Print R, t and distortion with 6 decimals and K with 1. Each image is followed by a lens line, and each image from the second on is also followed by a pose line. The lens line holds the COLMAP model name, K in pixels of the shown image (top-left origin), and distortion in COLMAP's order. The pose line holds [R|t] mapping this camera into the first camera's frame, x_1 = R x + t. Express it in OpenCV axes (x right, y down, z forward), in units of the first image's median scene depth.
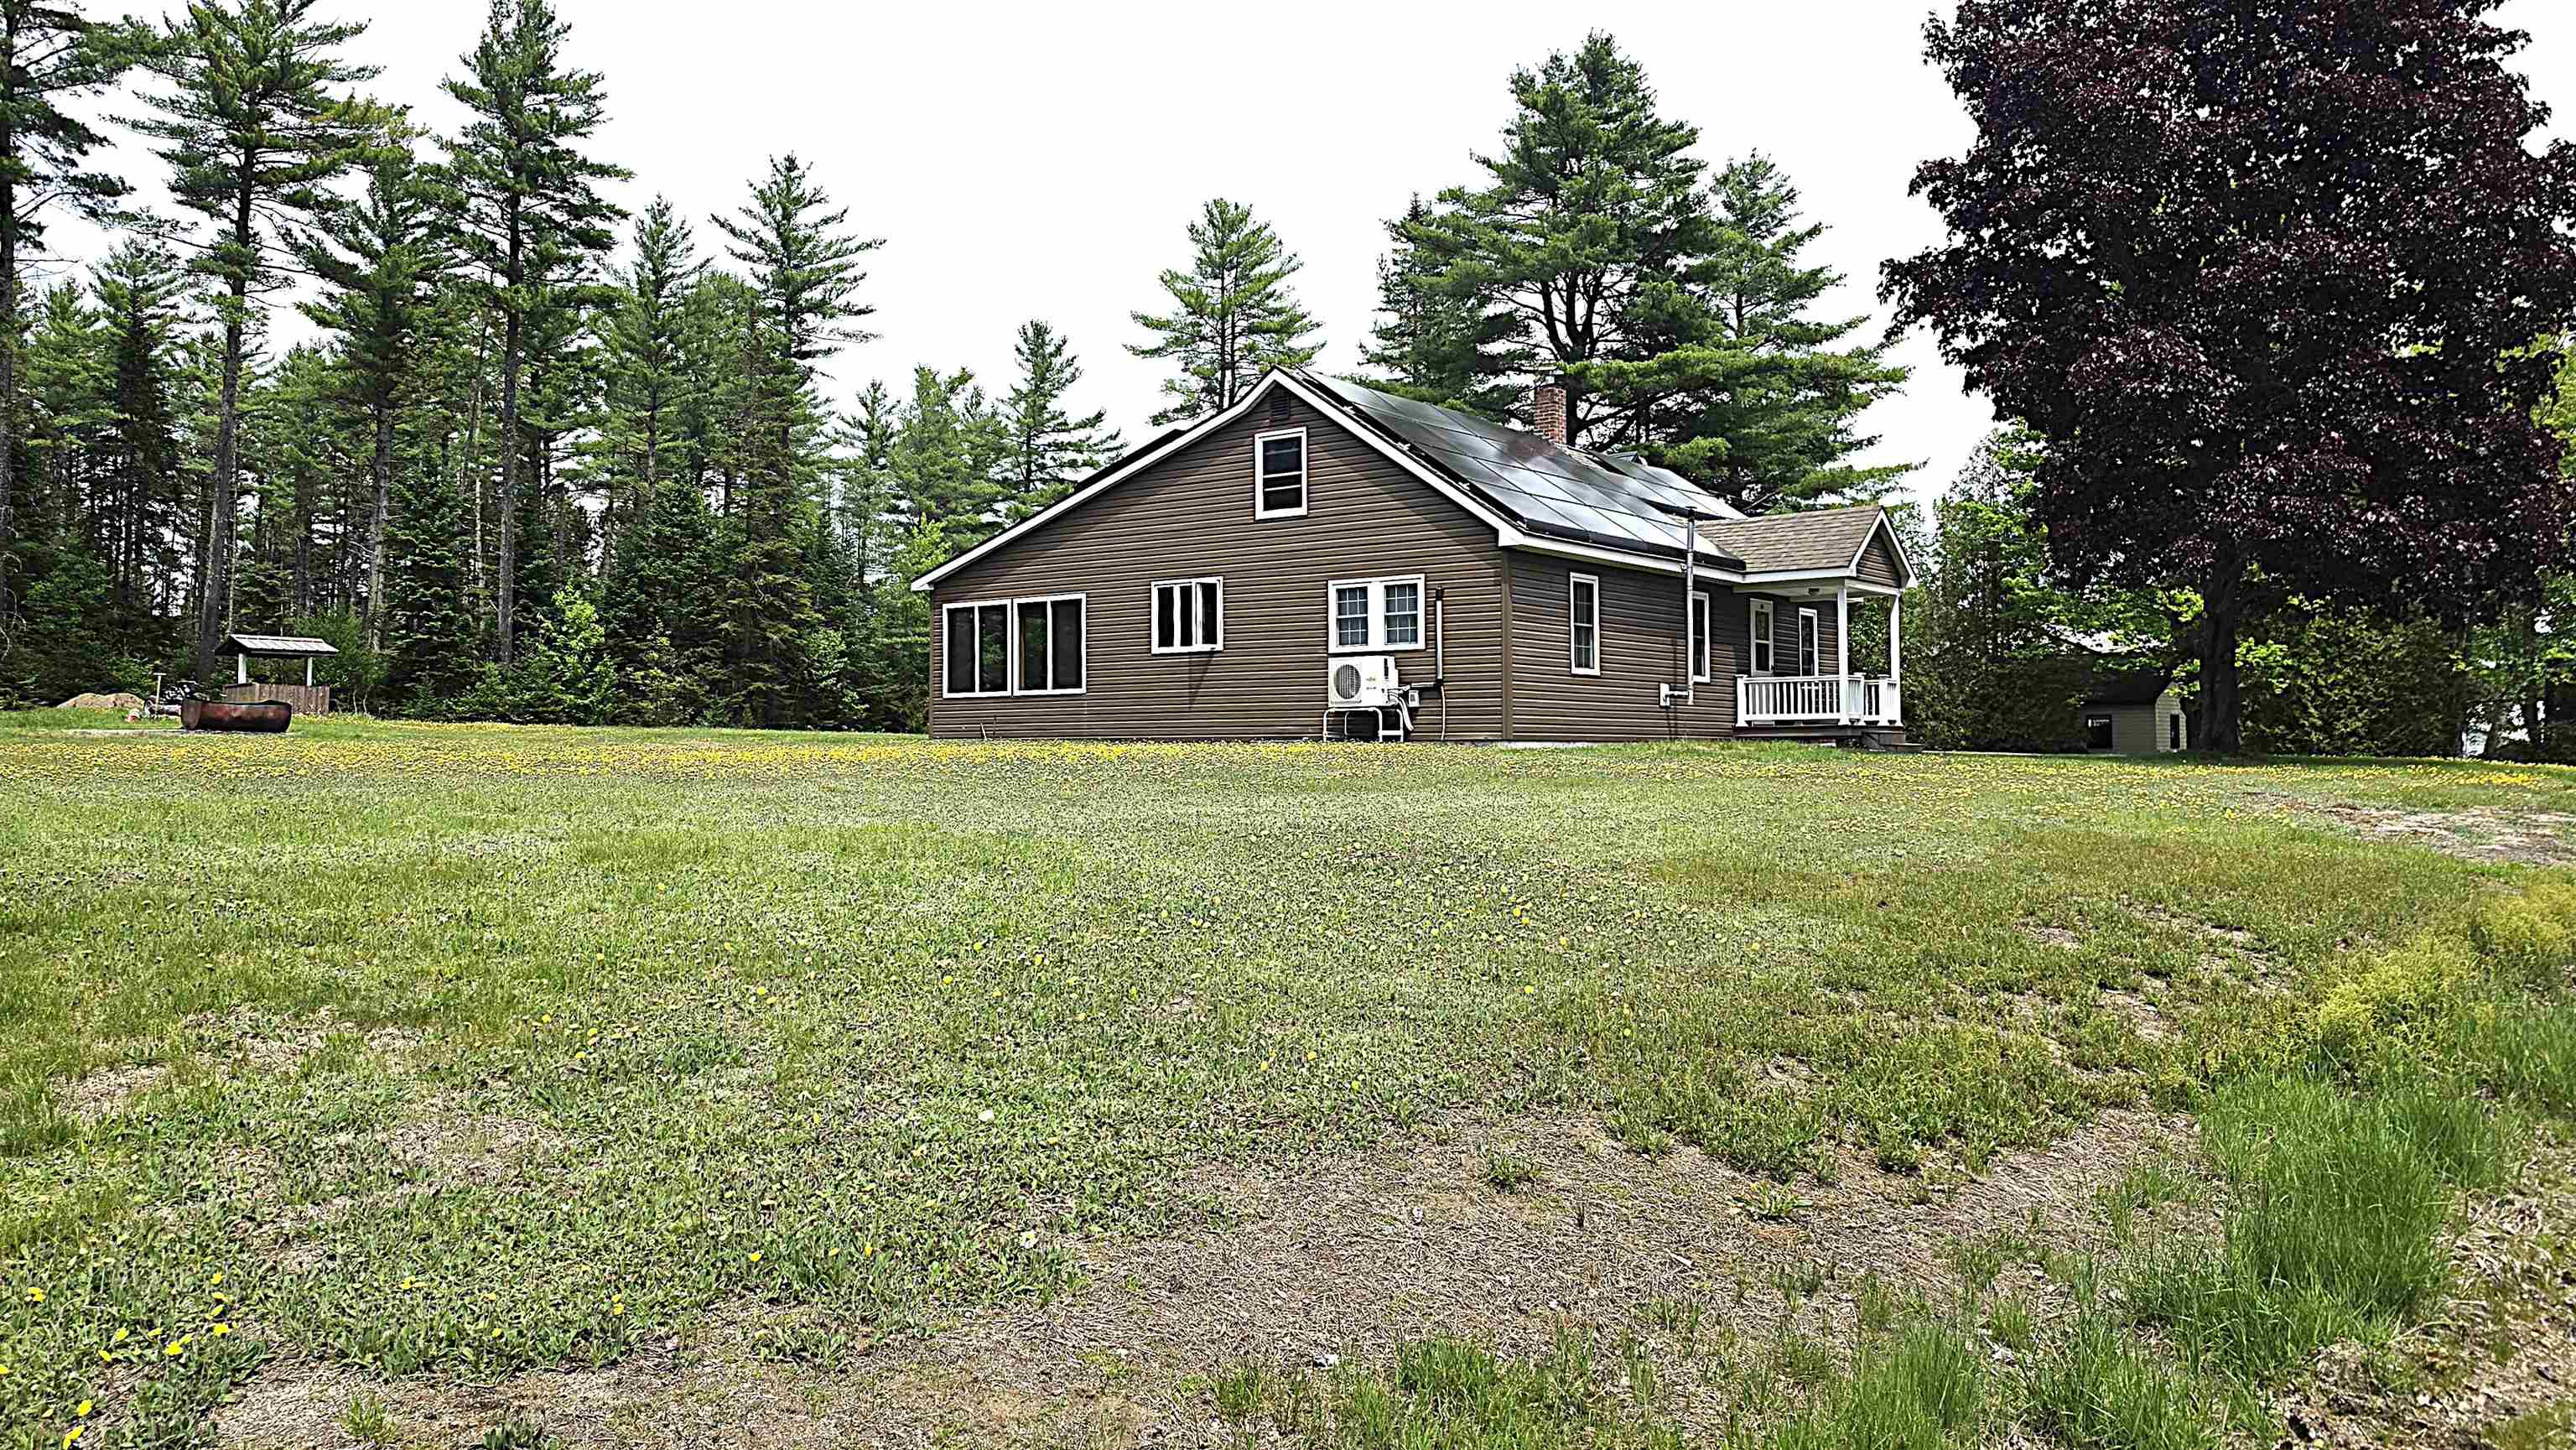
lens RADIAL K [[1853.1, 0, 1285.7], [0, 1853.1, 723.7], [0, 0, 1]] dist [0.068082, -0.078347]
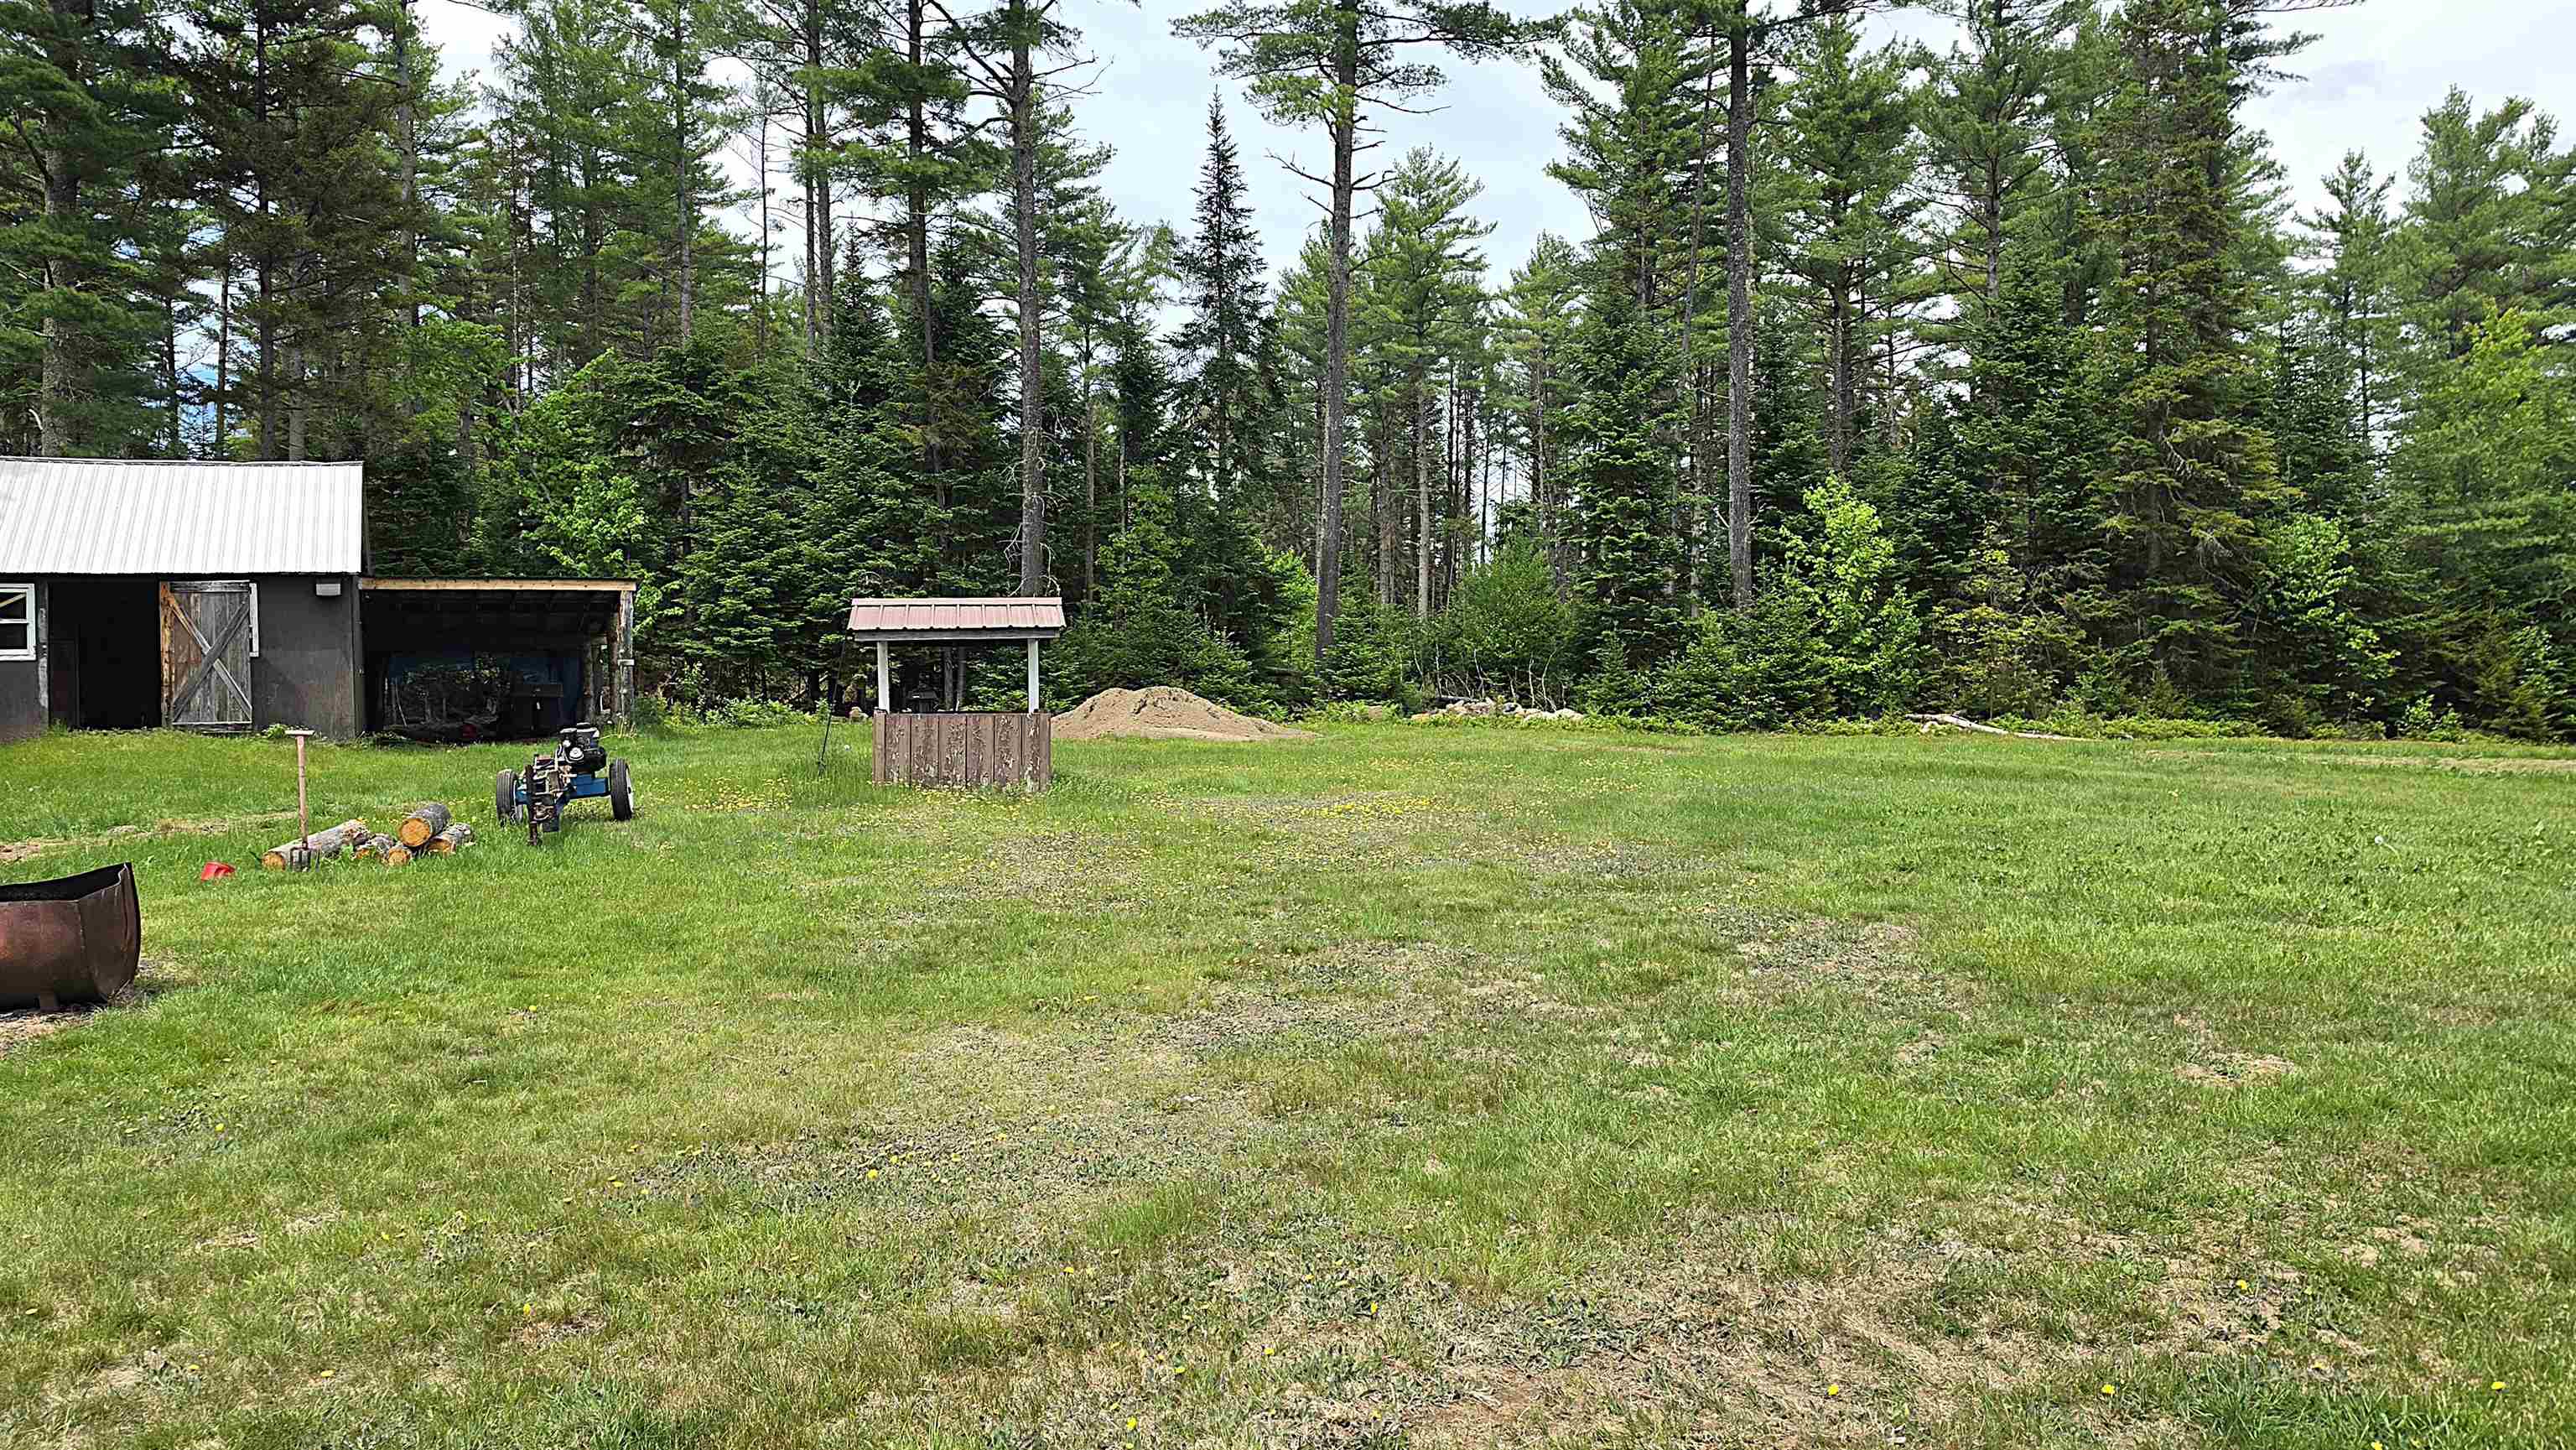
lens RADIAL K [[1853.1, 0, 1261.8], [0, 1853.1, 660.0], [0, 0, 1]] dist [0.068082, -0.078347]
pose [[0.742638, -0.028865, -0.669070, -0.113817], [0.032250, 0.999453, -0.007322, -0.015305], [0.668916, -0.016140, 0.743163, 0.406460]]
